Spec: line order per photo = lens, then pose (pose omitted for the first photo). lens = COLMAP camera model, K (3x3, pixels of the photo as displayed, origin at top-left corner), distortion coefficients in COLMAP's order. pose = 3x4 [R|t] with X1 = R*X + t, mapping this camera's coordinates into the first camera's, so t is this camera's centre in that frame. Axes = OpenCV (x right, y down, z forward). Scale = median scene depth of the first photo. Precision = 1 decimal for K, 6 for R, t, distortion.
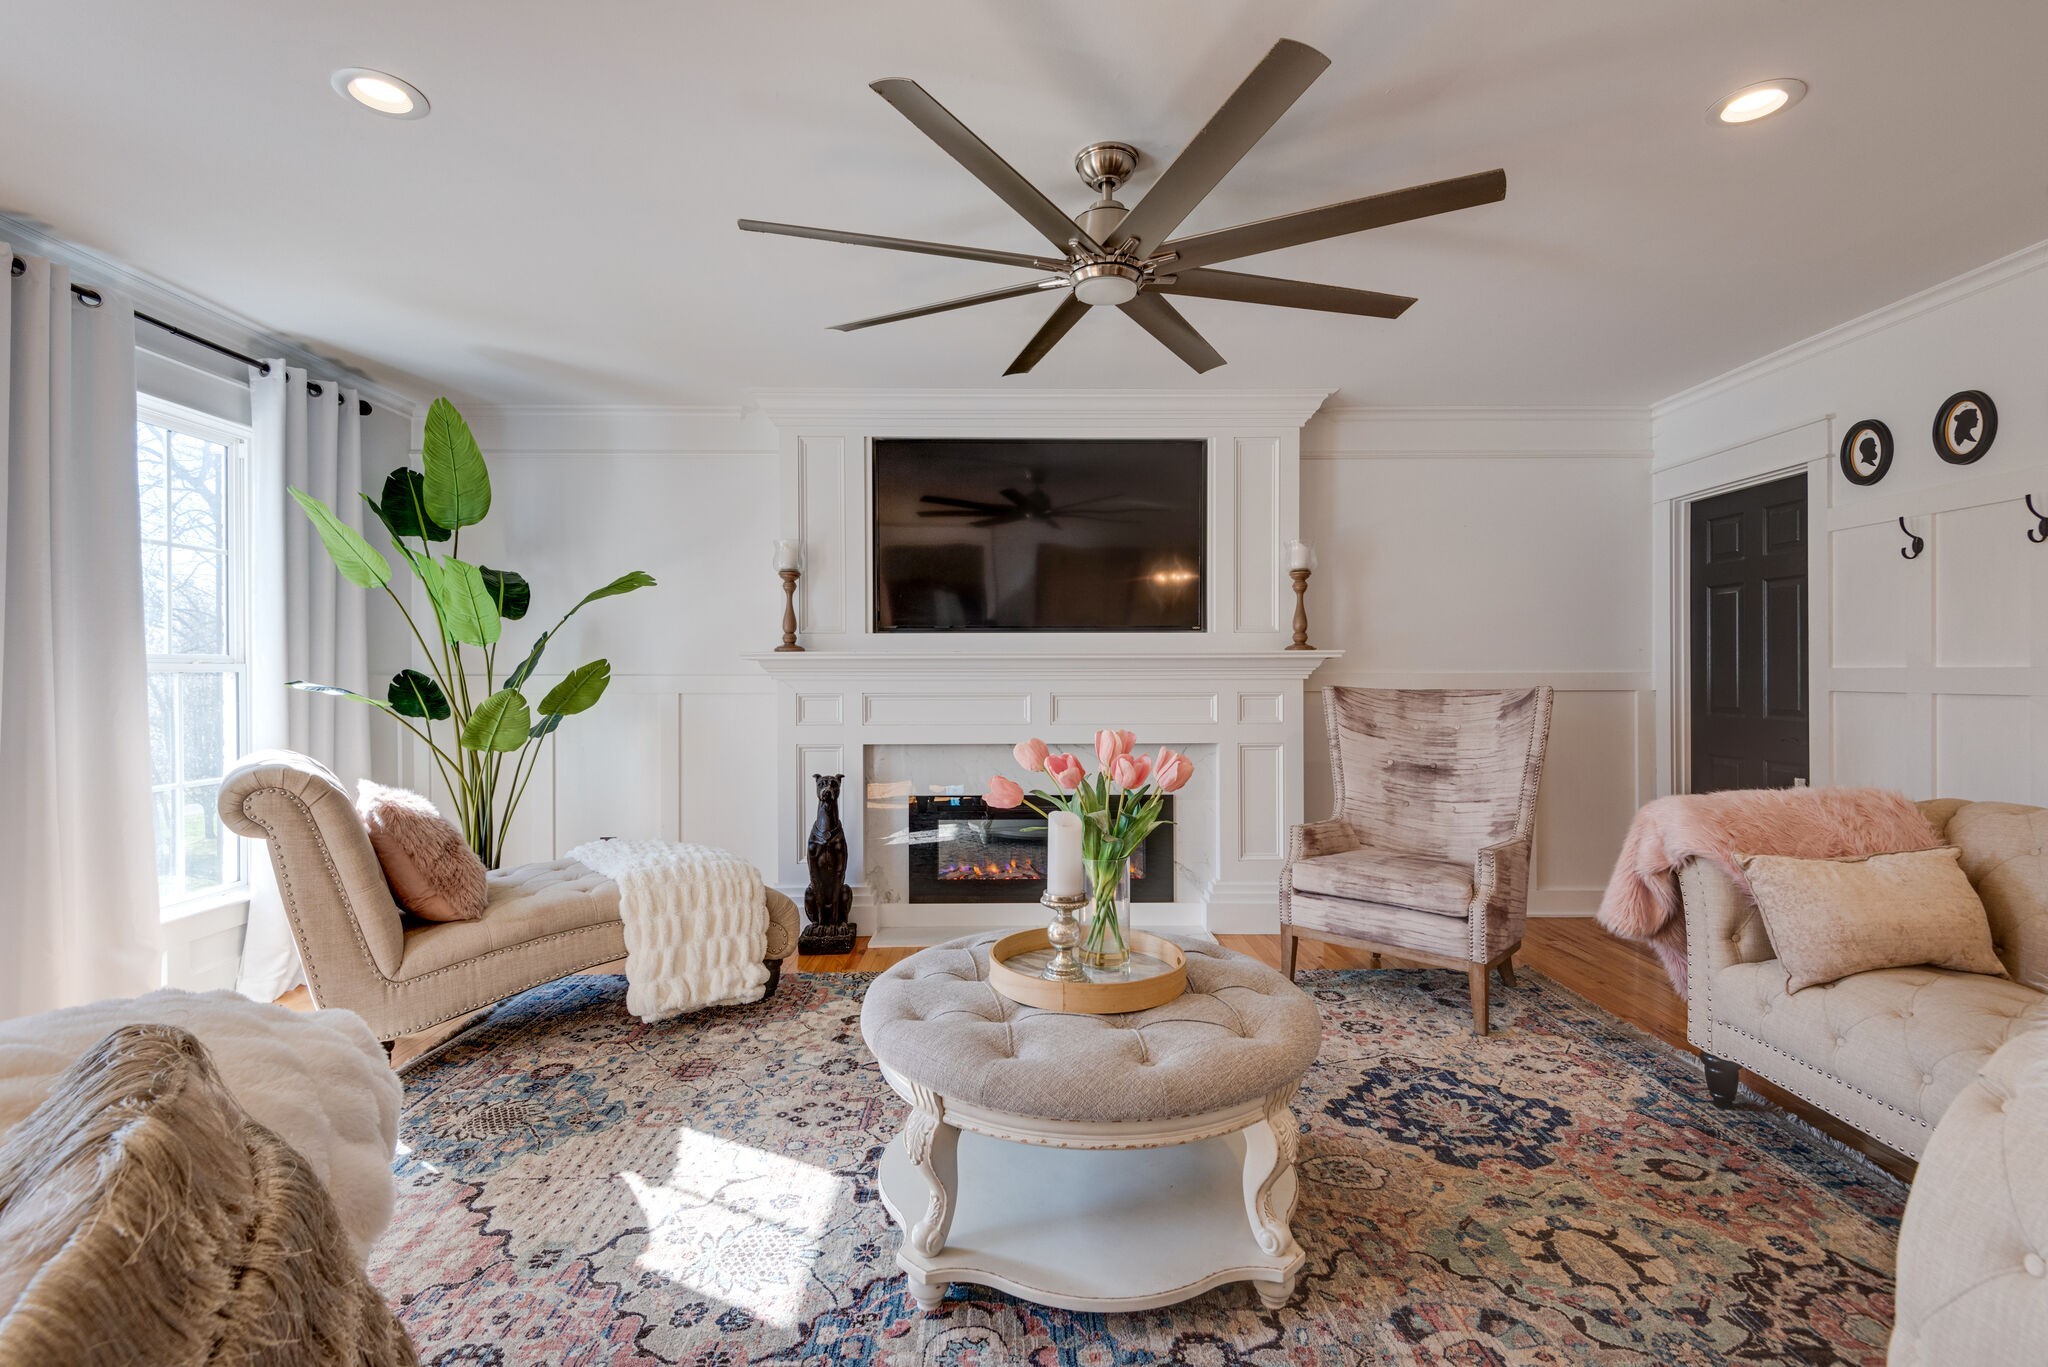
lens RADIAL K [[928.7, 0, 1024.5], [0, 928.7, 674.7], [0, 0, 1]] dist [0.012532, -0.006040]
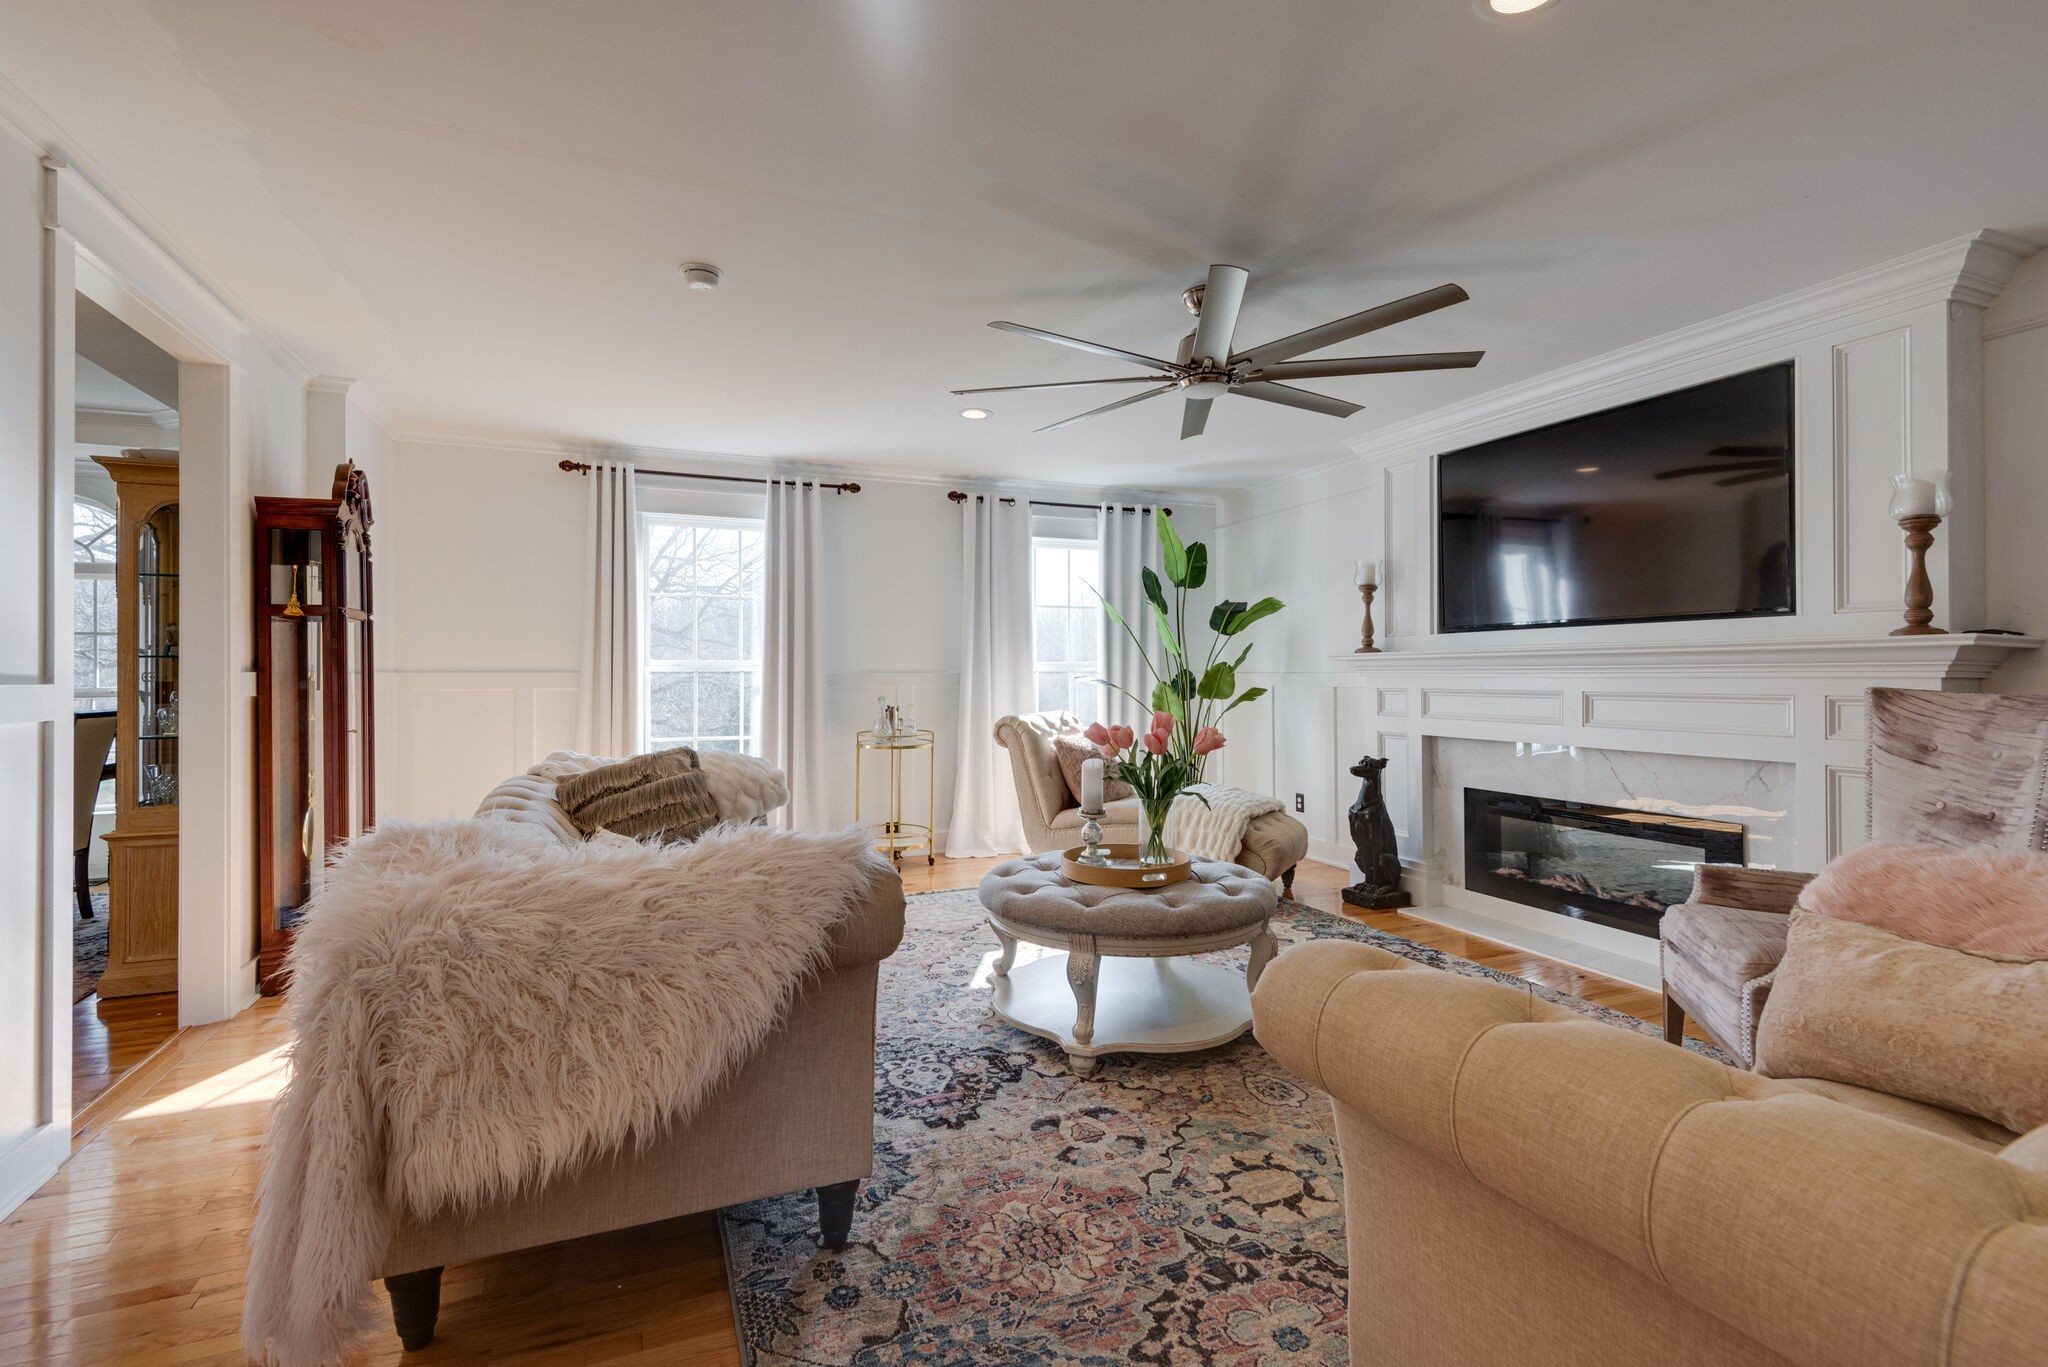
lens RADIAL K [[928.7, 0, 1013.0], [0, 928.7, 675.5], [0, 0, 1]] dist [0.012532, -0.006040]
pose [[0.367069, 0.002993, -0.930189, 0.811978], [0.000615, 0.999994, 0.003460, 0.000018], [0.930194, -0.001842, 0.367065, 0.156726]]
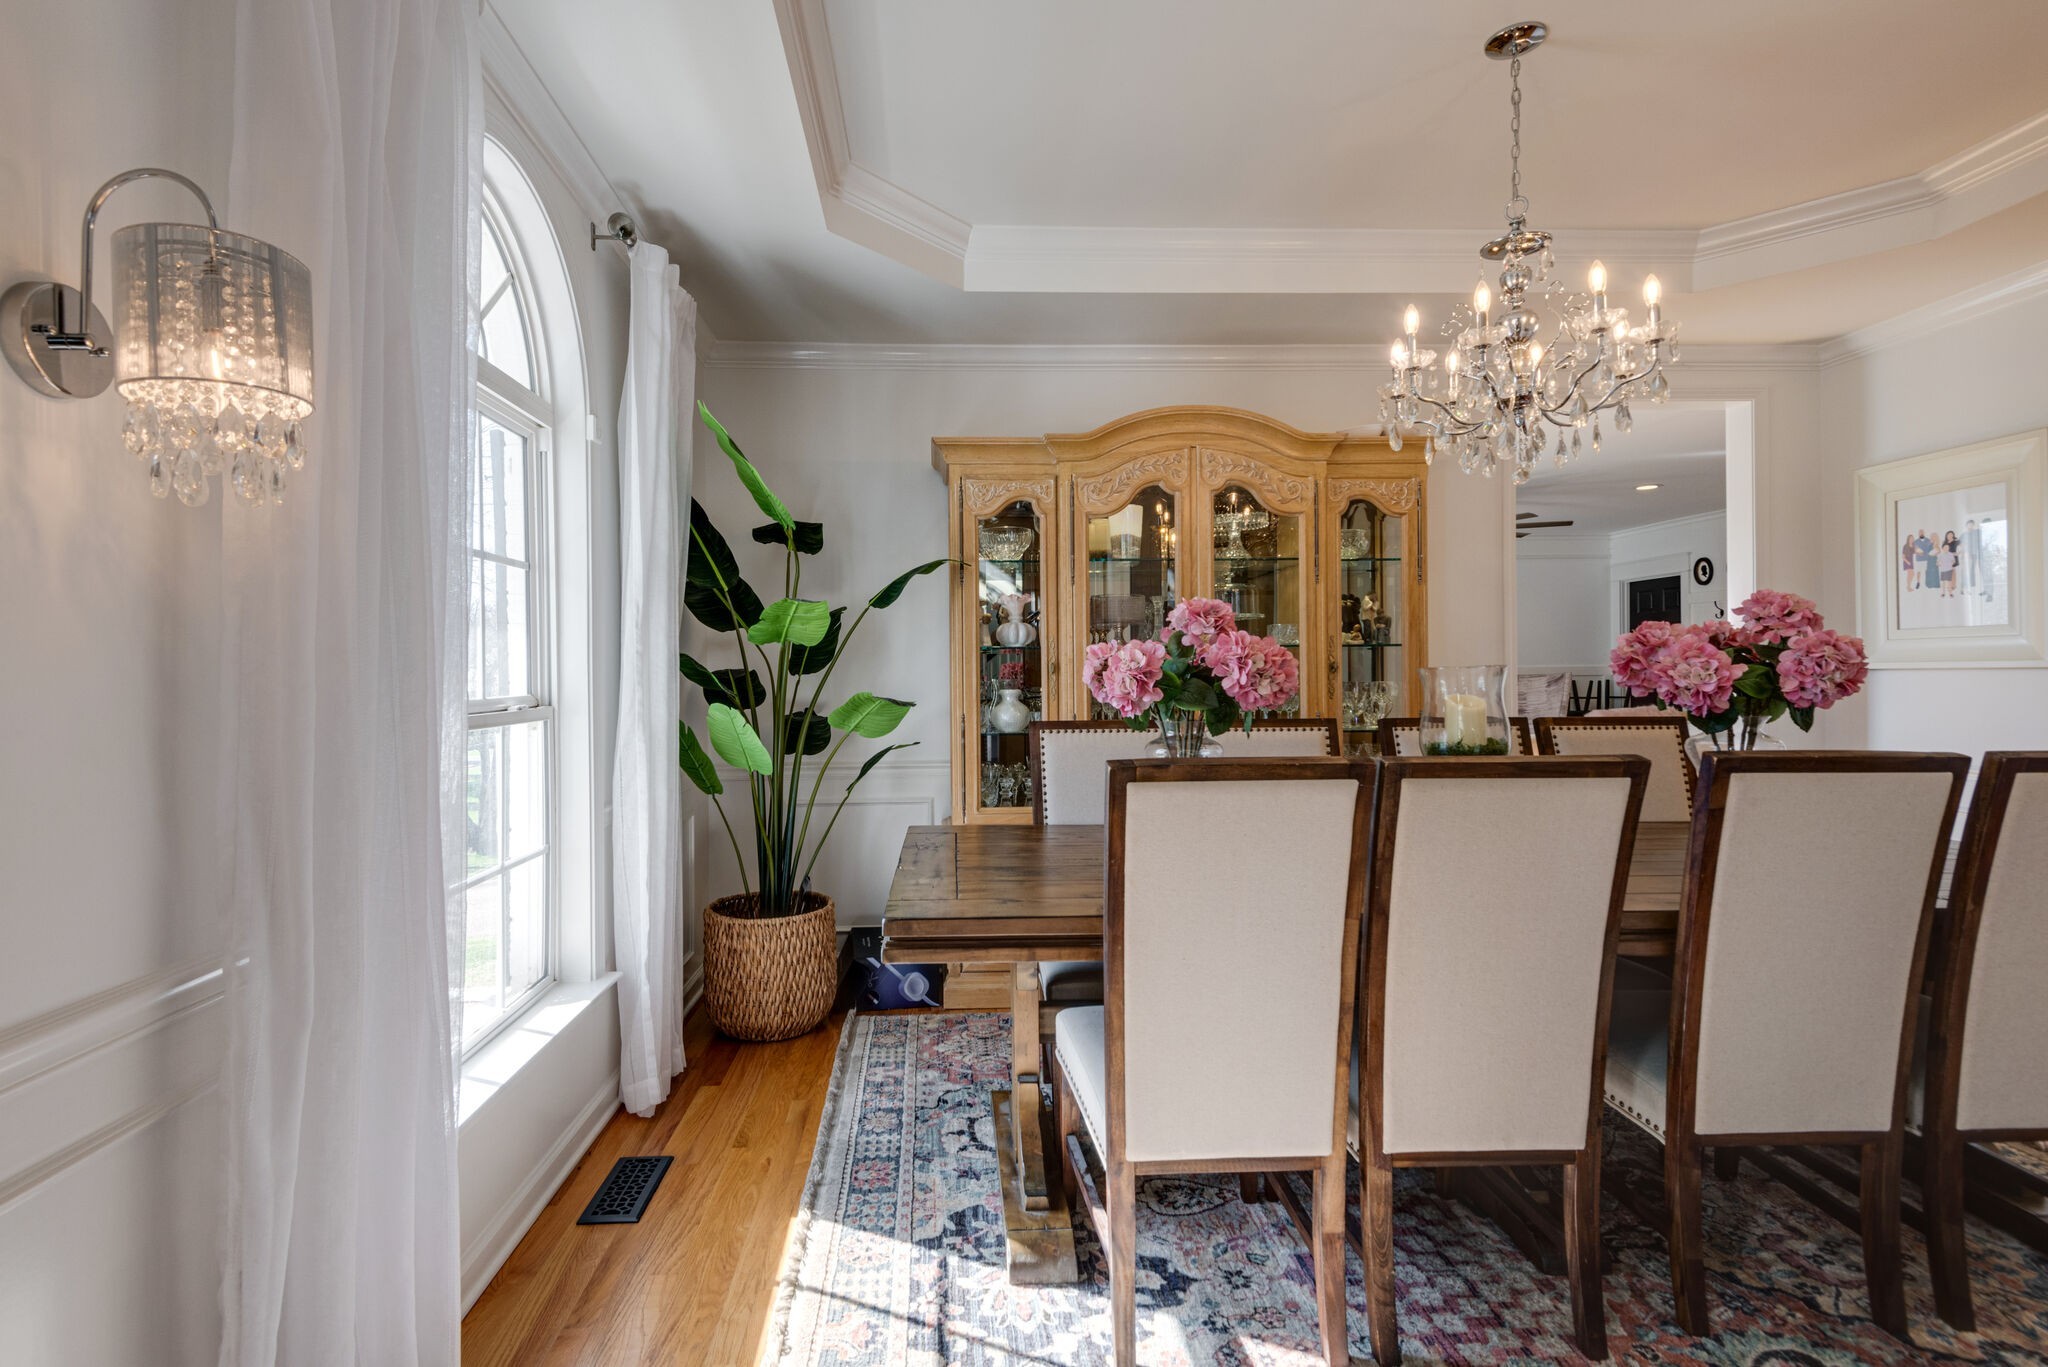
lens RADIAL K [[928.7, 0, 1019.5], [0, 928.7, 676.7], [0, 0, 1]] dist [0.012532, -0.006040]
pose [[0.998763, -0.007134, 0.049207, -0.875339], [0.007102, 0.999974, 0.000826, 0.011367], [-0.049211, -0.000475, 0.998788, -1.181488]]
